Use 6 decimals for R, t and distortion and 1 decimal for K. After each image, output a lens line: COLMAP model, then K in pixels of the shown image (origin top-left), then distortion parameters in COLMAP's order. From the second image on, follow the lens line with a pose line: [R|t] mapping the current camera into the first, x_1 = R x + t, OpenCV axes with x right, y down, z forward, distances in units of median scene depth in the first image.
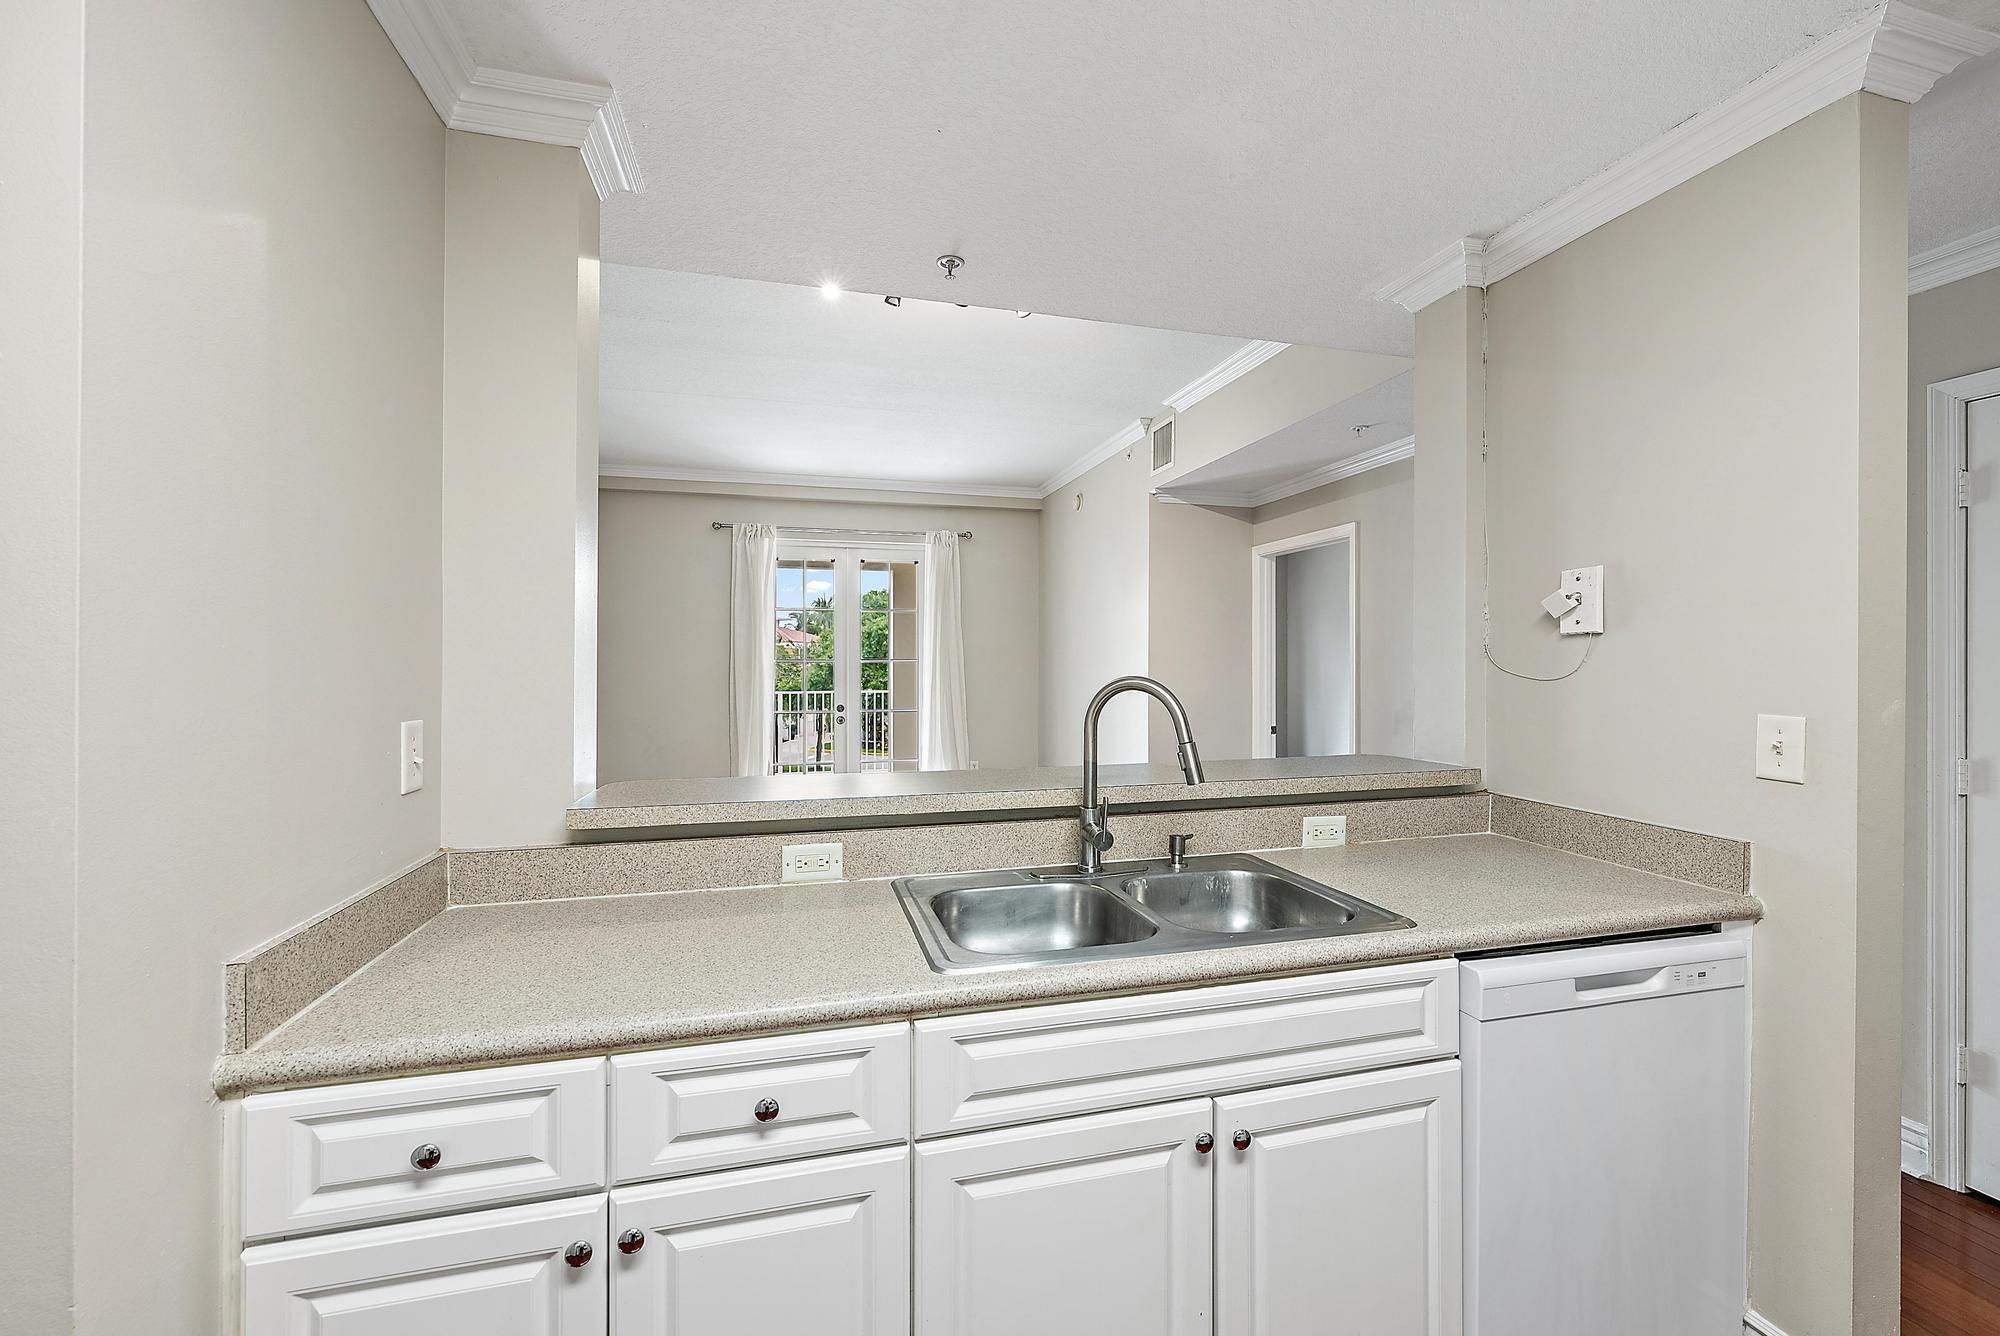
lens RADIAL K [[808.2, 0, 1000.0], [0, 808.2, 668.0], [0, 0, 1]] dist [-0.006703, 0.000071]
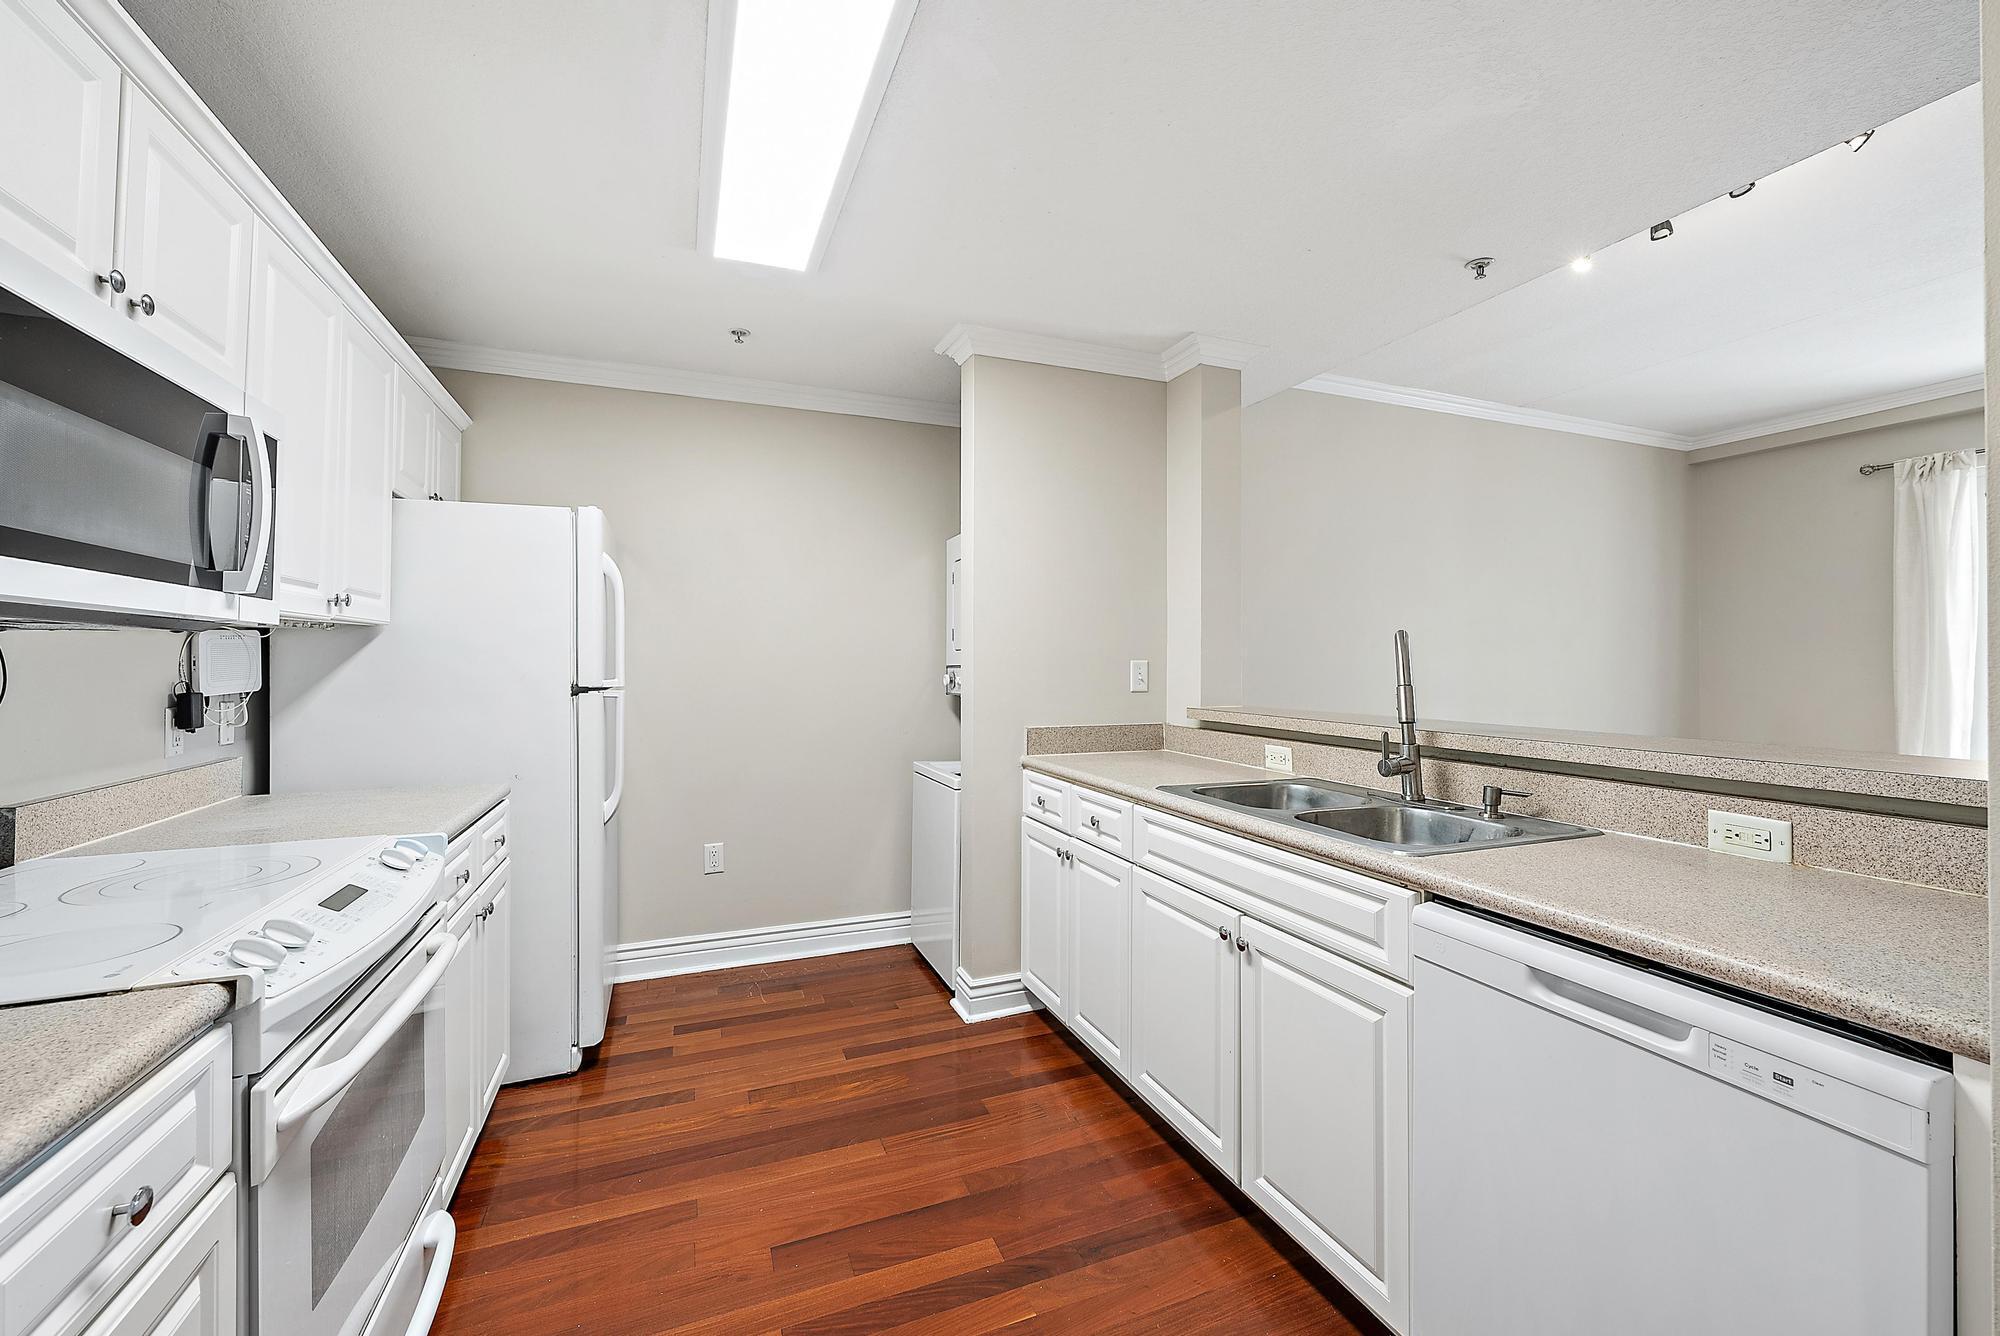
lens RADIAL K [[804.6, 0, 1004.7], [0, 804.6, 651.3], [0, 0, 1]] dist [-0.000005, -0.000002]
pose [[0.124960, -0.009846, -0.992113, 1.445507], [-0.007496, 0.999913, -0.010867, 0.067429], [0.992133, 0.008795, 0.124875, 0.337734]]
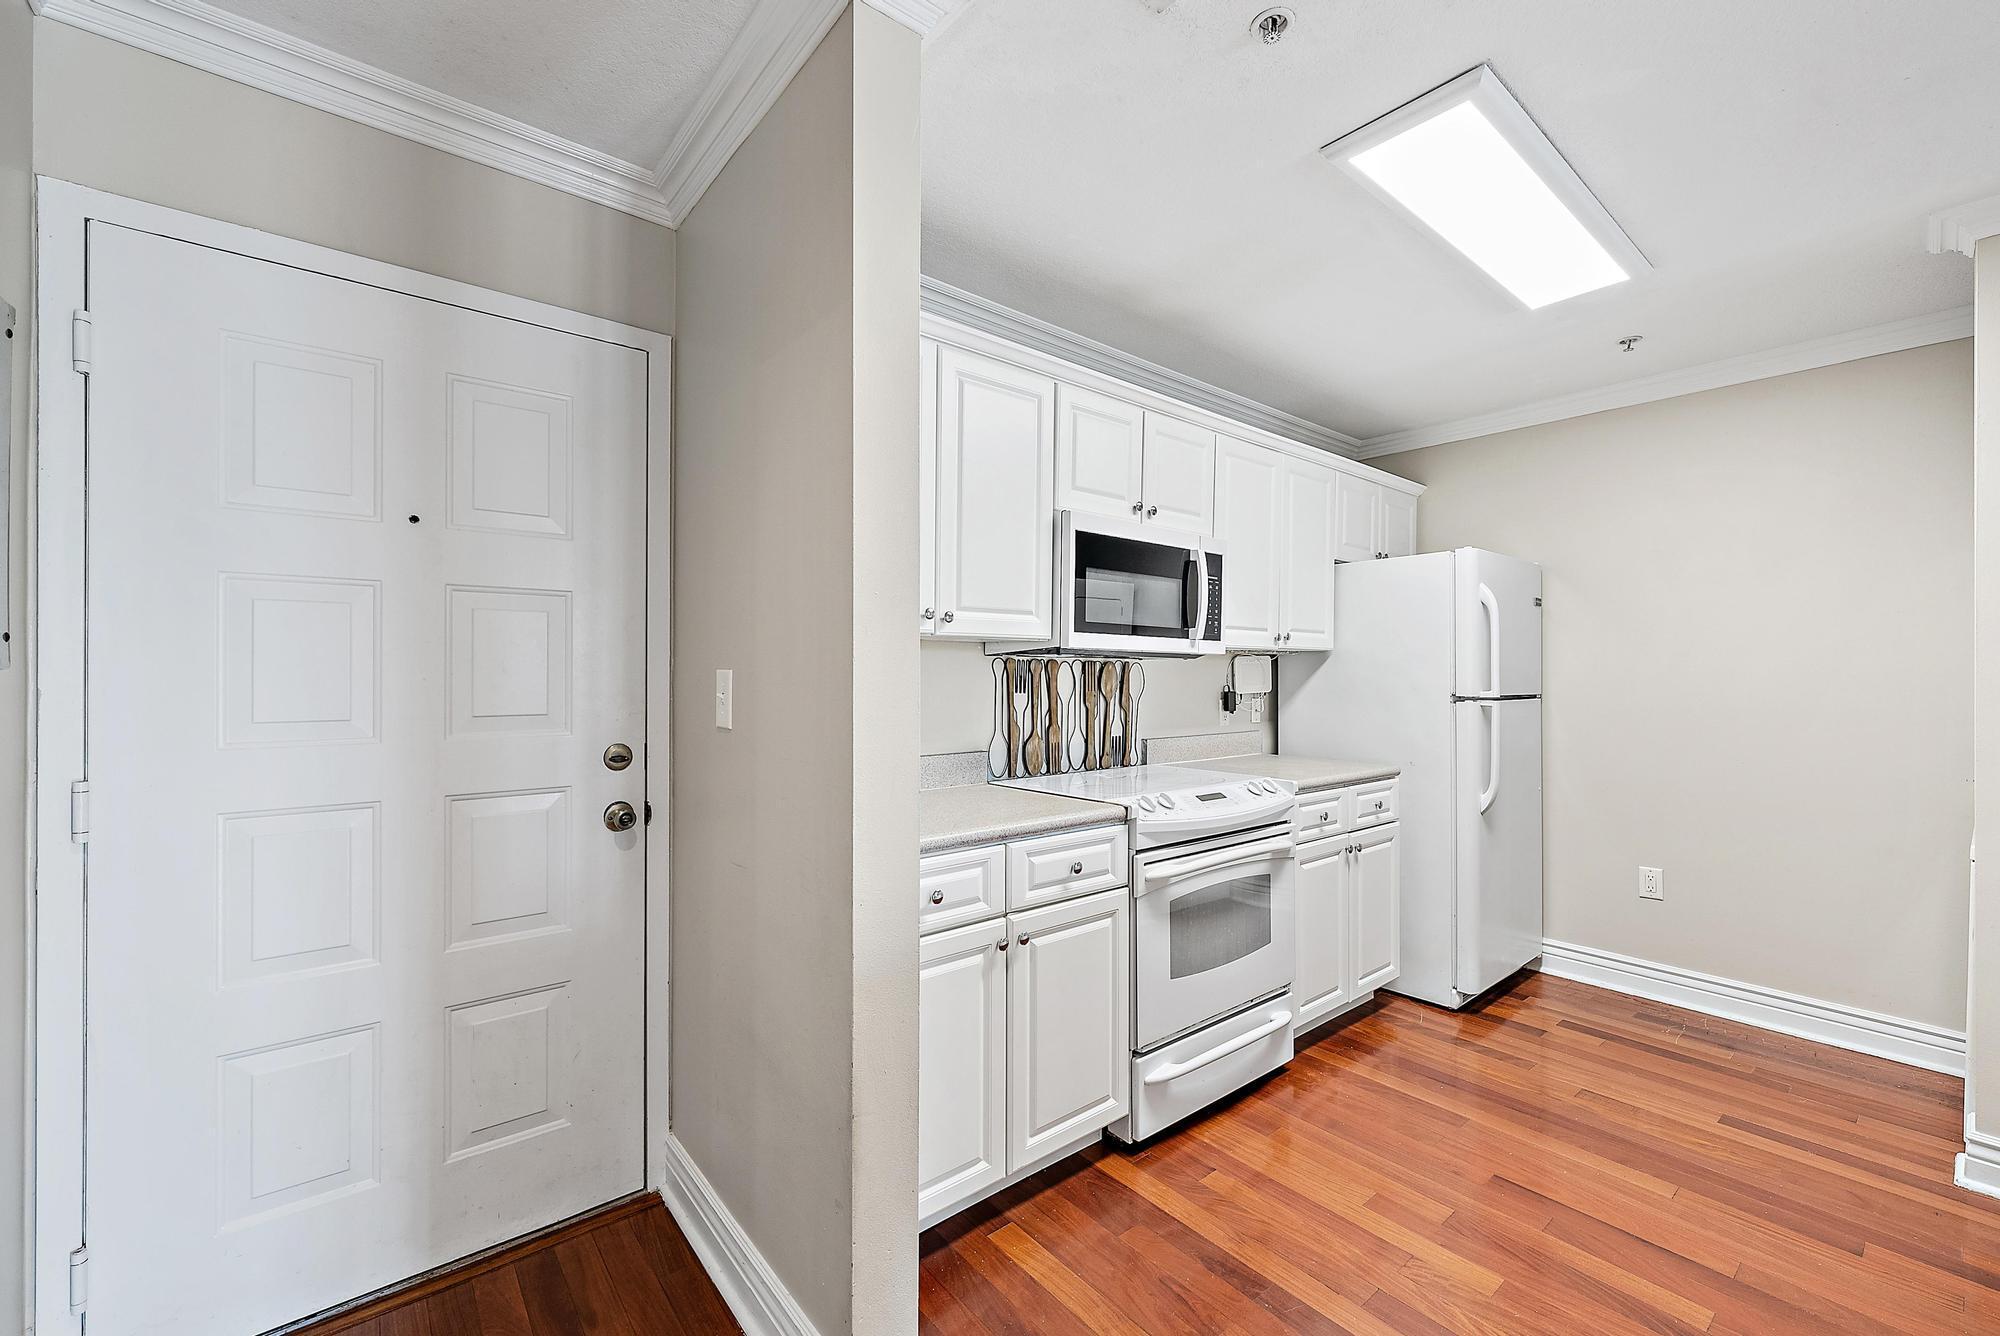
lens RADIAL K [[808.2, 0, 1000.0], [0, 808.2, 668.0], [0, 0, 1]] dist [-0.006703, 0.000071]
pose [[-0.911575, -0.006129, -0.411088, 1.581382], [-0.007547, 0.999970, 0.001826, 0.062447], [0.411065, 0.004767, -0.911594, 1.088557]]
